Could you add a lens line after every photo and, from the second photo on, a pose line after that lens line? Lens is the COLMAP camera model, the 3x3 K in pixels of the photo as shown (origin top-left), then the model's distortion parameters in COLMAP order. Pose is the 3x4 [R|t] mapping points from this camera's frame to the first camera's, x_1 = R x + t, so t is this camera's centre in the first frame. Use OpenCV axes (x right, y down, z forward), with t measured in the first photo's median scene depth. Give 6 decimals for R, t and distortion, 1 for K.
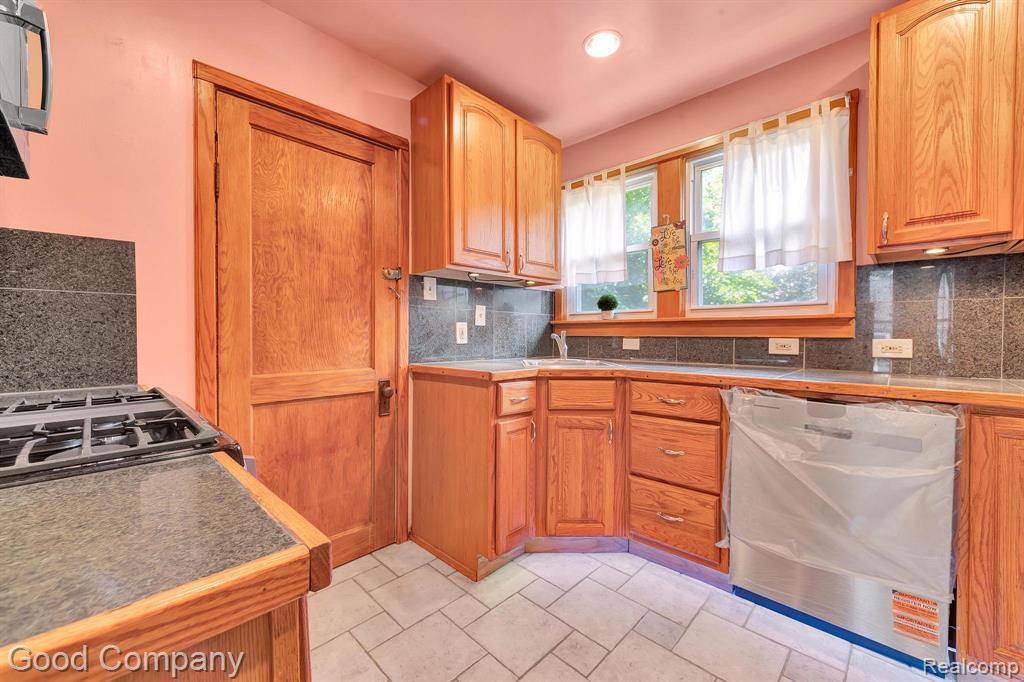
lens RADIAL K [[398.7, 0, 511.1], [0, 398.7, 337.2], [0, 0, 1]] dist [0.006606, 0.000197]
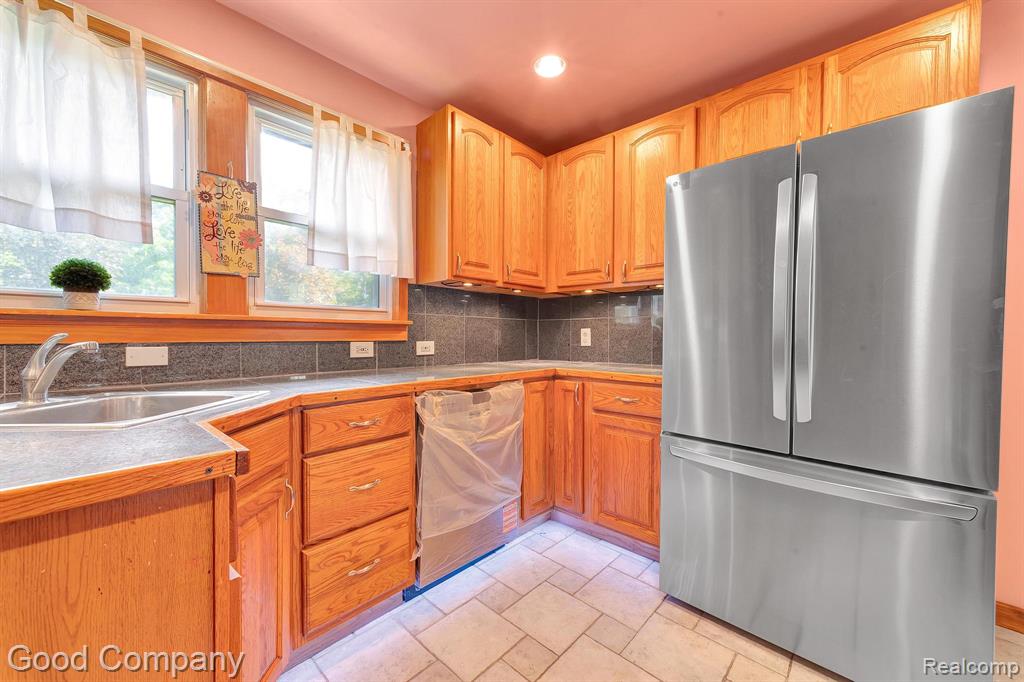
lens RADIAL K [[398.7, 0, 511.1], [0, 398.7, 337.2], [0, 0, 1]] dist [0.006606, 0.000197]
pose [[-0.019552, -0.007170, 0.999783, -0.777993], [0.003888, 0.999966, 0.007248, -0.033894], [-0.999801, 0.004029, -0.019524, 1.365031]]
